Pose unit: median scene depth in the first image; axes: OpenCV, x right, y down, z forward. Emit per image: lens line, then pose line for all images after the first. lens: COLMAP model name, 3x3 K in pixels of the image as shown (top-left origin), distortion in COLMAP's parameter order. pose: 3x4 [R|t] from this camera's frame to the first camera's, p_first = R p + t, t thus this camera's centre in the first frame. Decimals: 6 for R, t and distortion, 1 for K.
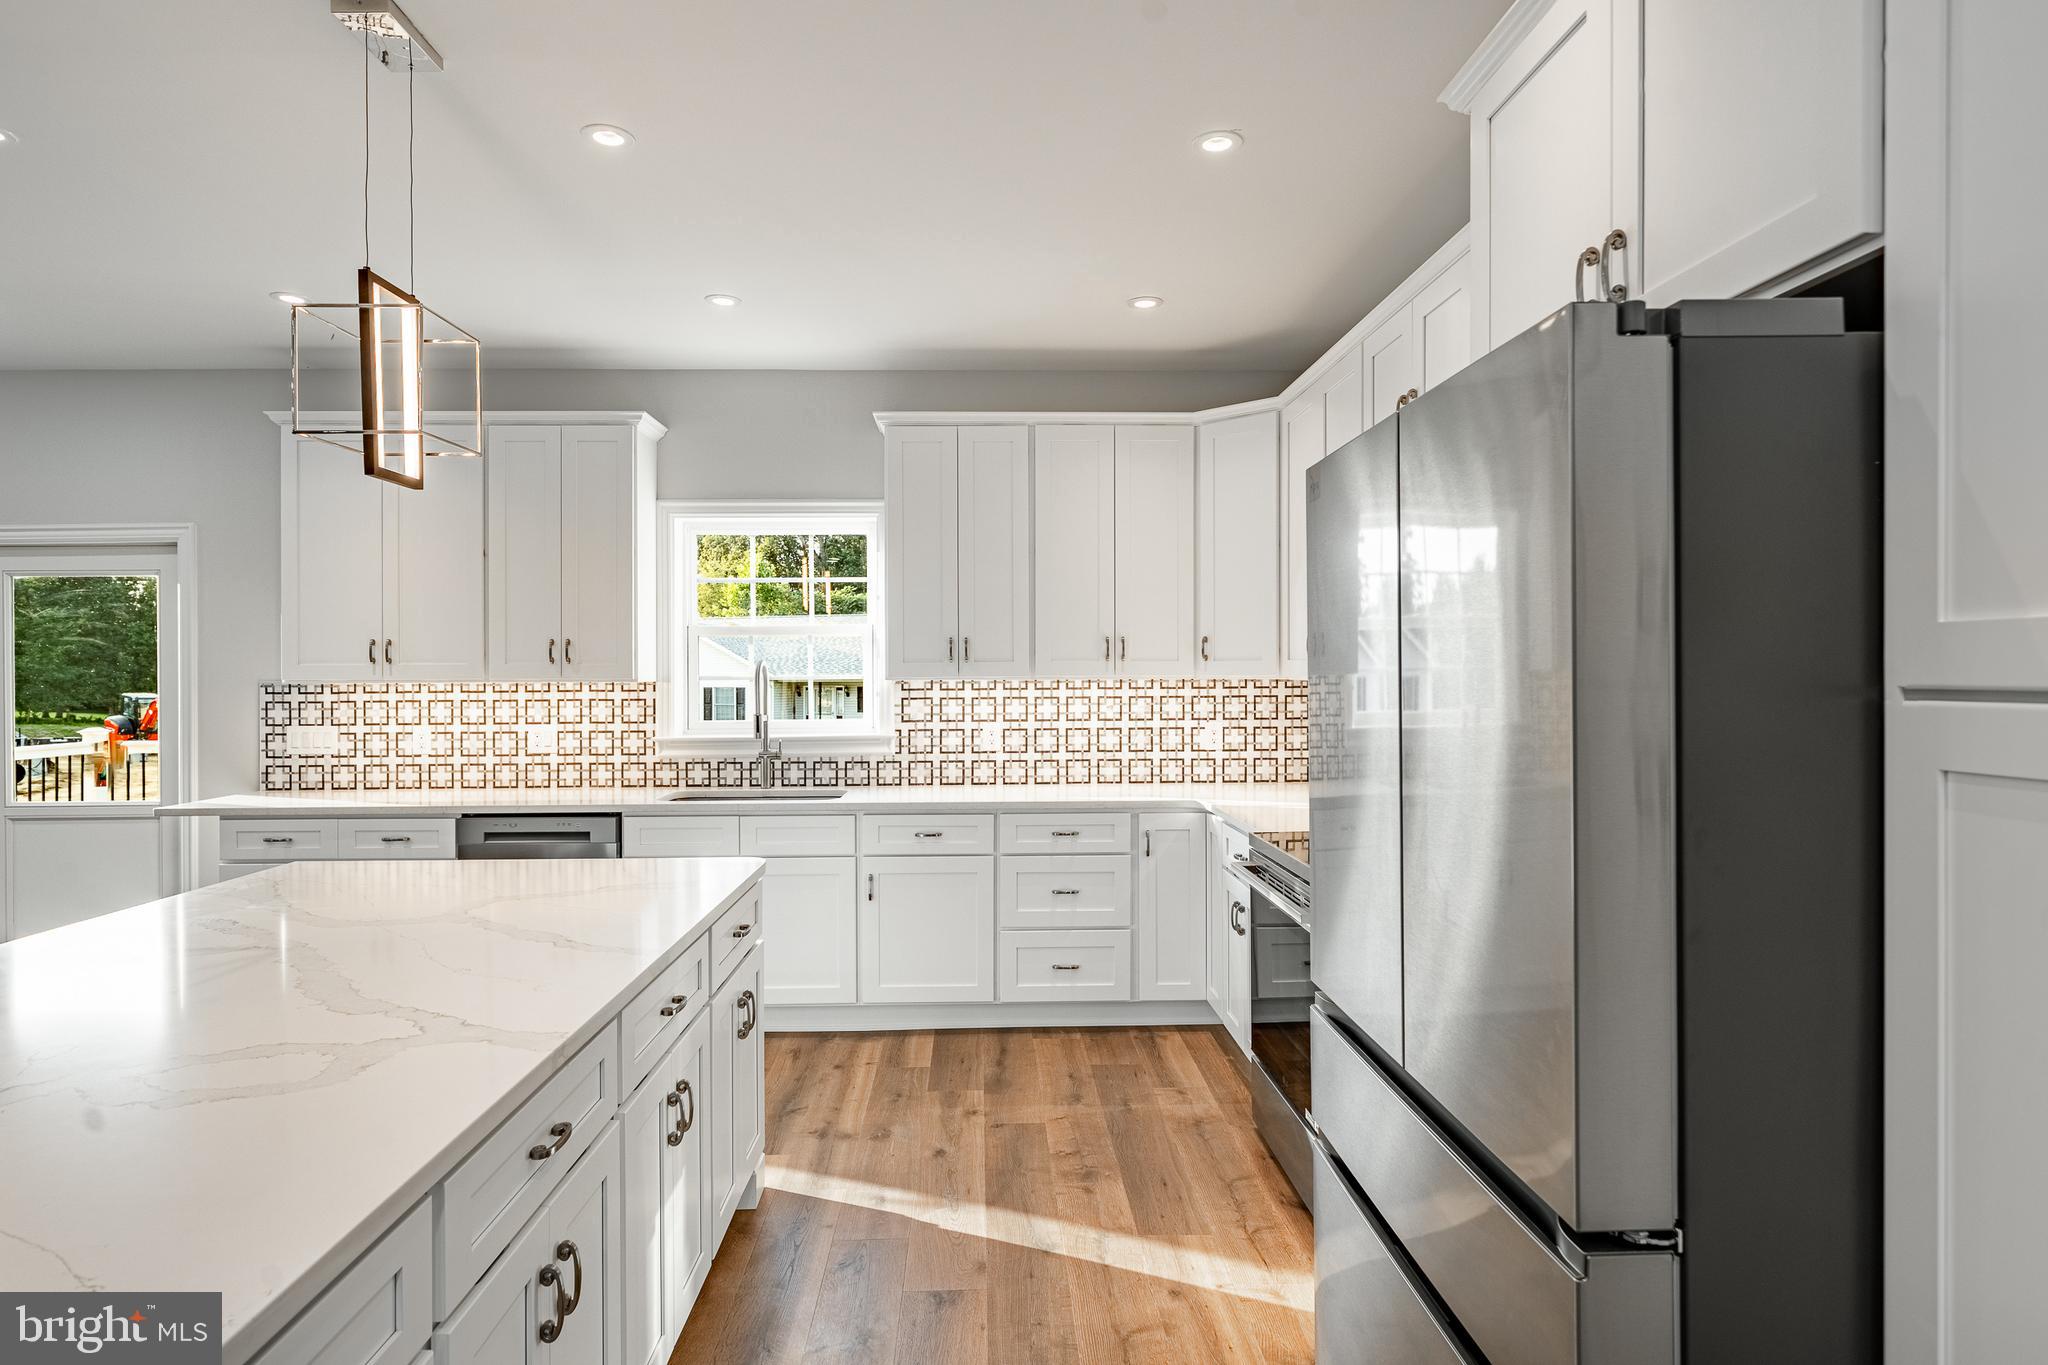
lens RADIAL K [[1122.5, 0, 1028.6], [0, 1122.5, 680.2], [0, 0, 1]] dist [0.005332, -0.000066]
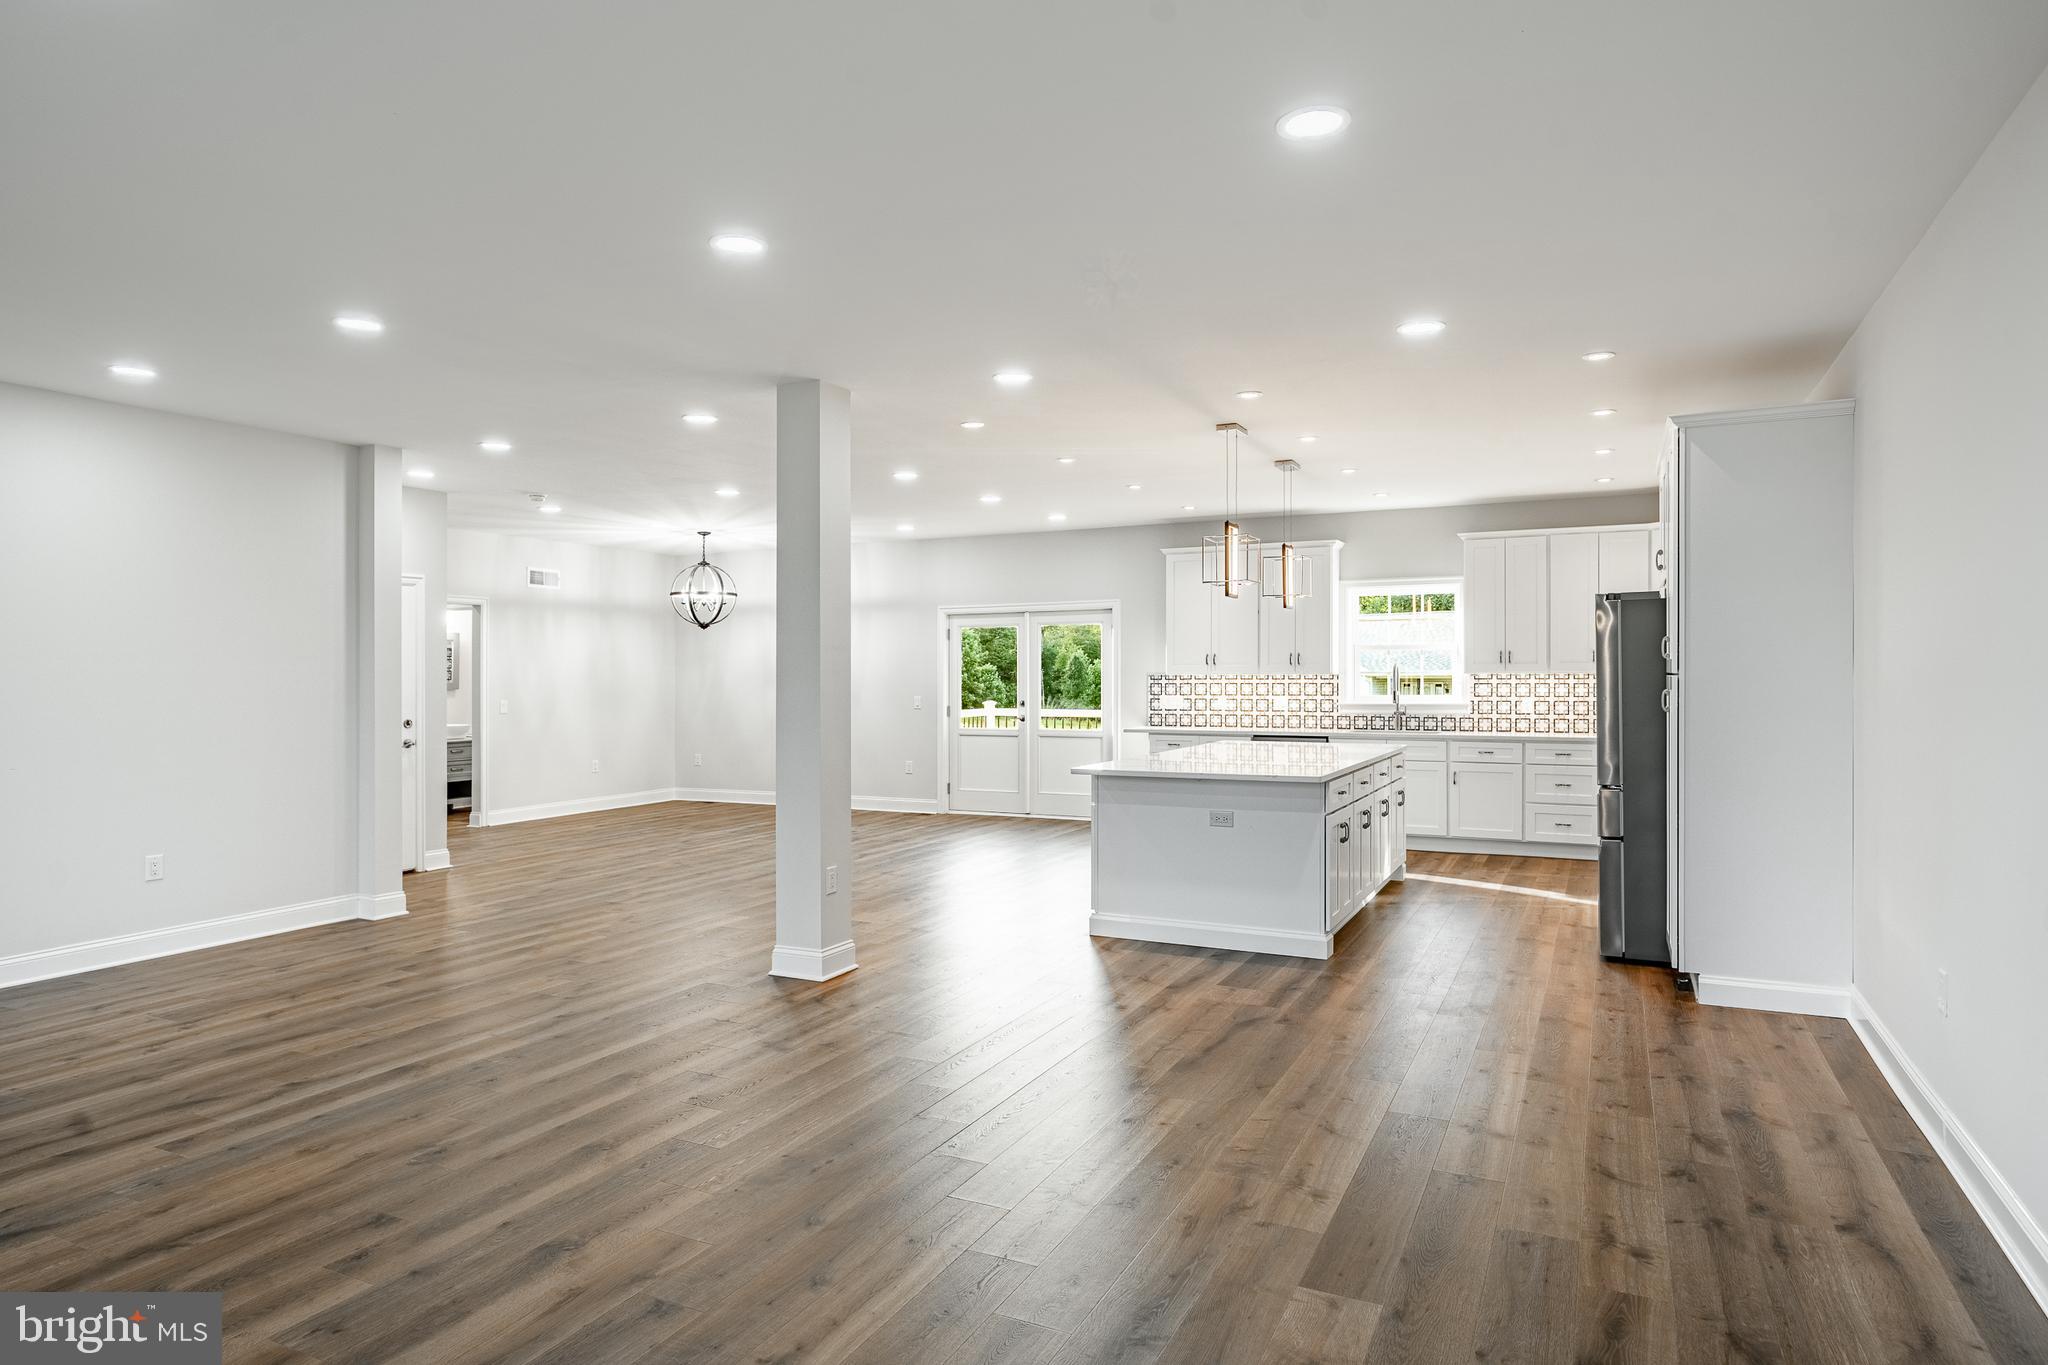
lens RADIAL K [[1171.0, 0, 1022.0], [0, 1171.0, 677.2], [0, 0, 1]] dist [0.003263, 0.000876]
pose [[0.874455, 0.003475, -0.485094, 0.167835], [-0.002221, 0.999993, 0.003161, 0.001405], [0.485101, -0.001687, 0.874456, -1.020798]]
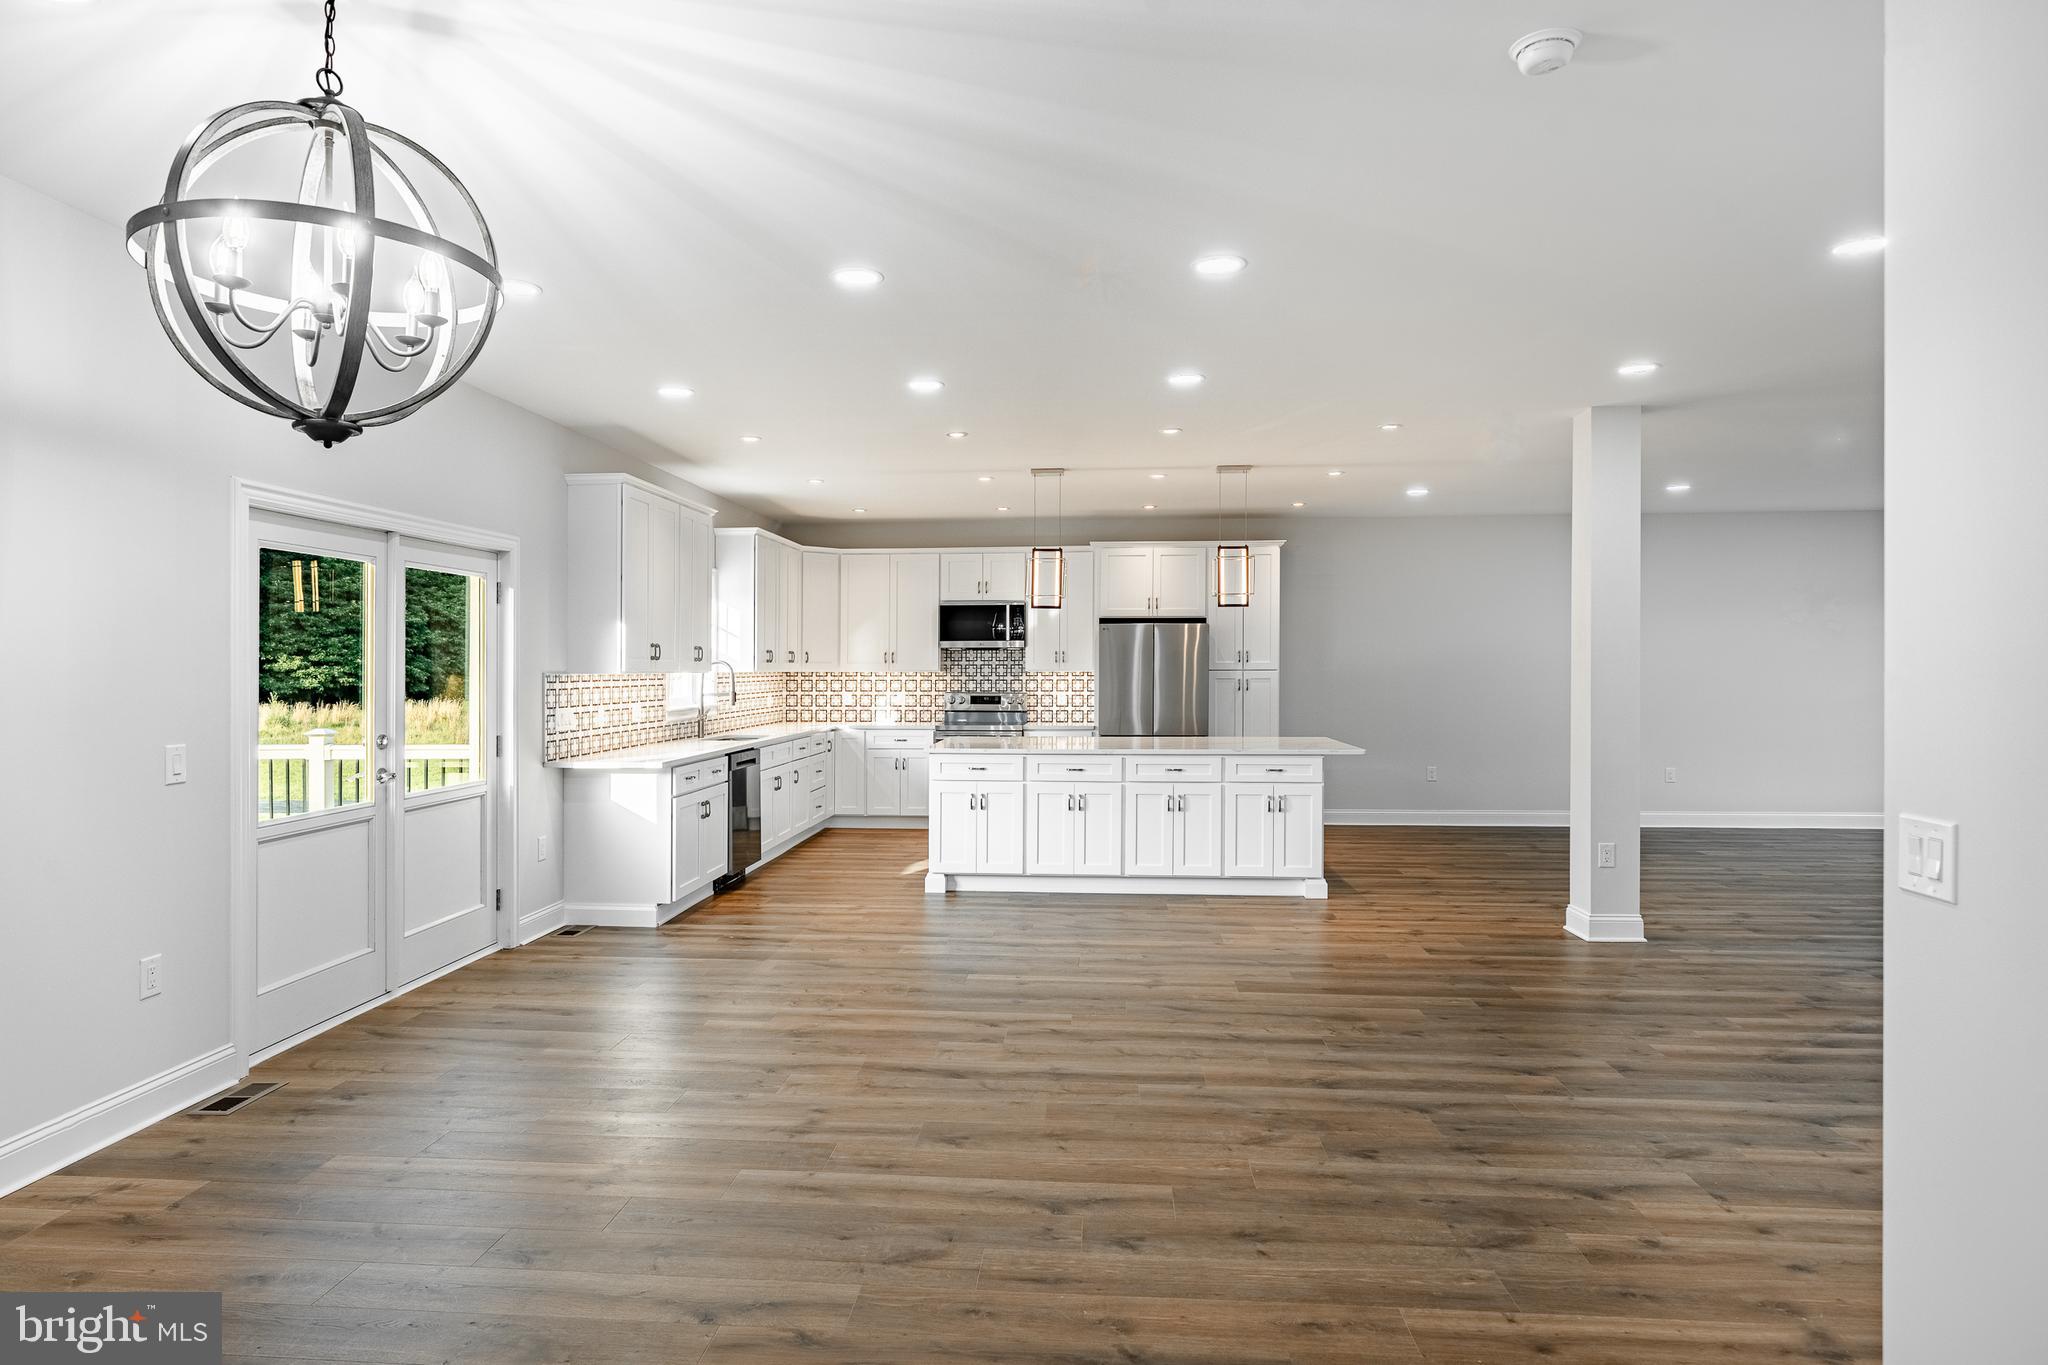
lens RADIAL K [[1122.5, 0, 1024.0], [0, 1122.5, 672.0], [0, 0, 1]] dist [0.005332, -0.000066]
pose [[0.116242, 0.002364, 0.993218, -2.074973], [0.007961, 0.999963, -0.003312, 0.009821], [-0.993189, 0.008292, 0.116219, 0.389841]]
